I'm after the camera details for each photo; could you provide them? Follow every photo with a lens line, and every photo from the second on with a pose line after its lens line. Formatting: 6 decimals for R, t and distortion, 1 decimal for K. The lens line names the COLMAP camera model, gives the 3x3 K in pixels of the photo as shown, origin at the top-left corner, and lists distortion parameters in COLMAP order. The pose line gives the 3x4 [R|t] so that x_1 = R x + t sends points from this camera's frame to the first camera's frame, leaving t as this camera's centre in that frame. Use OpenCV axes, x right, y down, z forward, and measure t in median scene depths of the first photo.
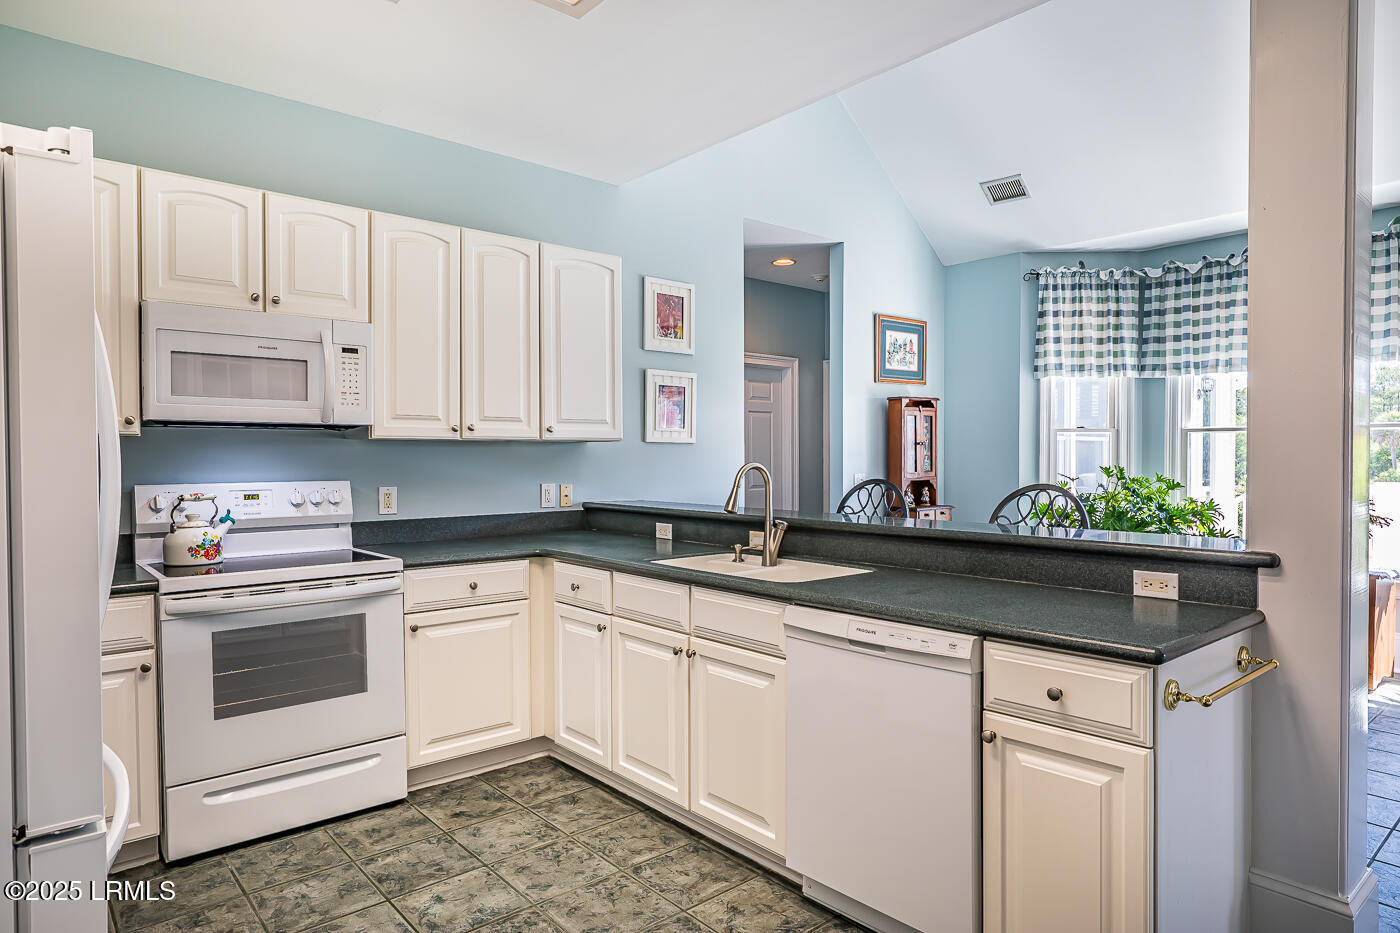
lens RADIAL K [[824.0, 0, 707.8], [0, 824.0, 467.7], [0, 0, 1]] dist [-0.005649, -0.000850]
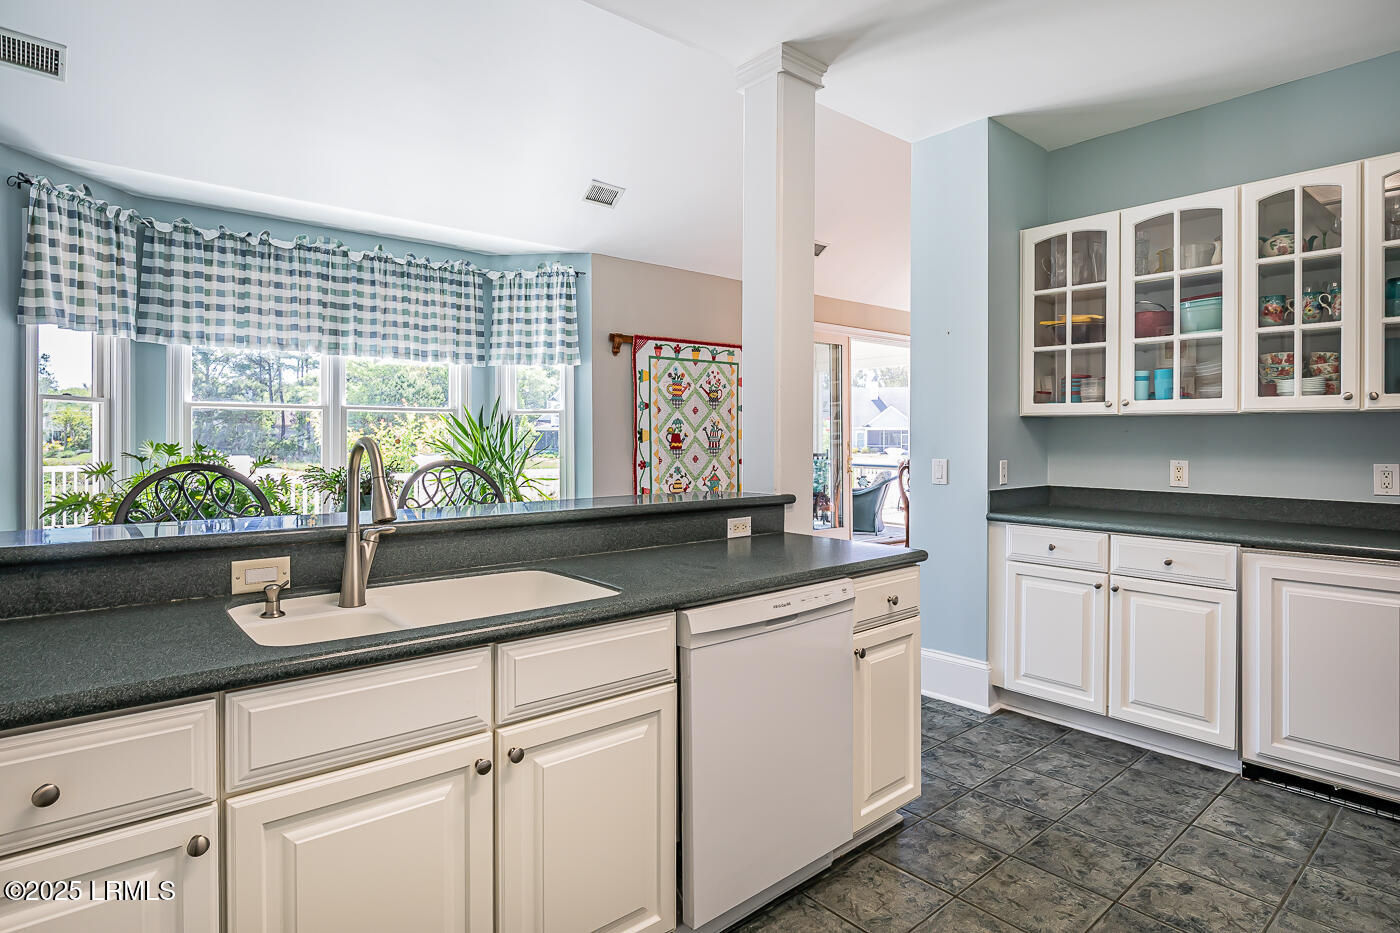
lens RADIAL K [[759.6, 0, 706.1], [0, 759.6, 436.3], [0, 0, 1]] dist [-0.013487, 0.006289]
pose [[0.011577, -0.000267, 0.999933, -0.267336], [0.010819, 0.999941, 0.000142, -0.002708], [-0.999874, 0.010817, 0.011579, 0.397990]]
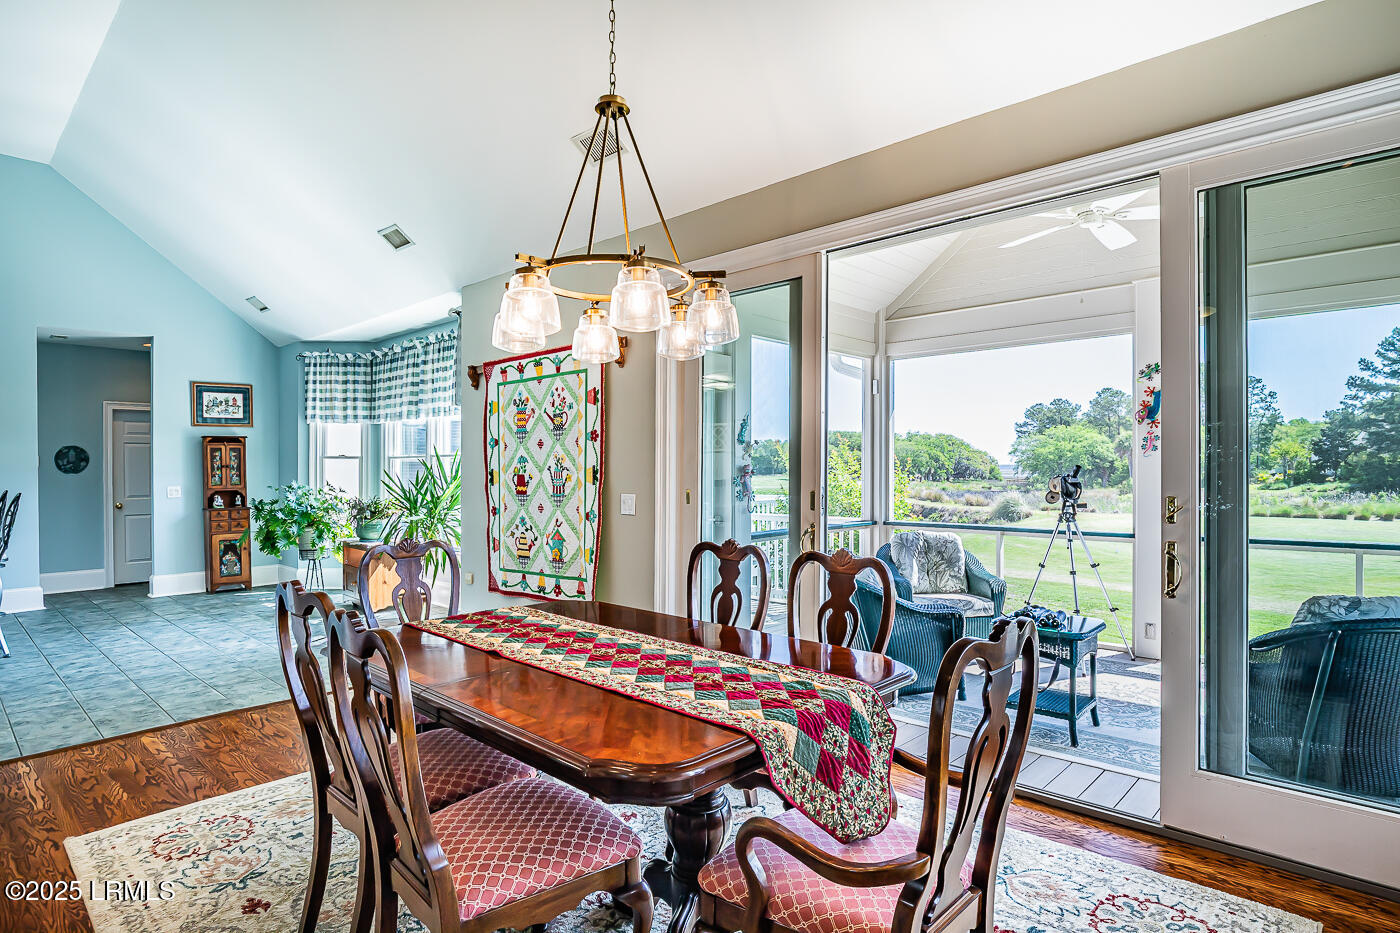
lens RADIAL K [[759.6, 0, 691.4], [0, 759.6, 470.5], [0, 0, 1]] dist [-0.013487, 0.006289]
pose [[0.996580, -0.003044, 0.082583, 1.022681], [0.004186, 0.999898, -0.013656, 0.001149], [-0.082533, 0.013955, 0.996491, -0.478143]]
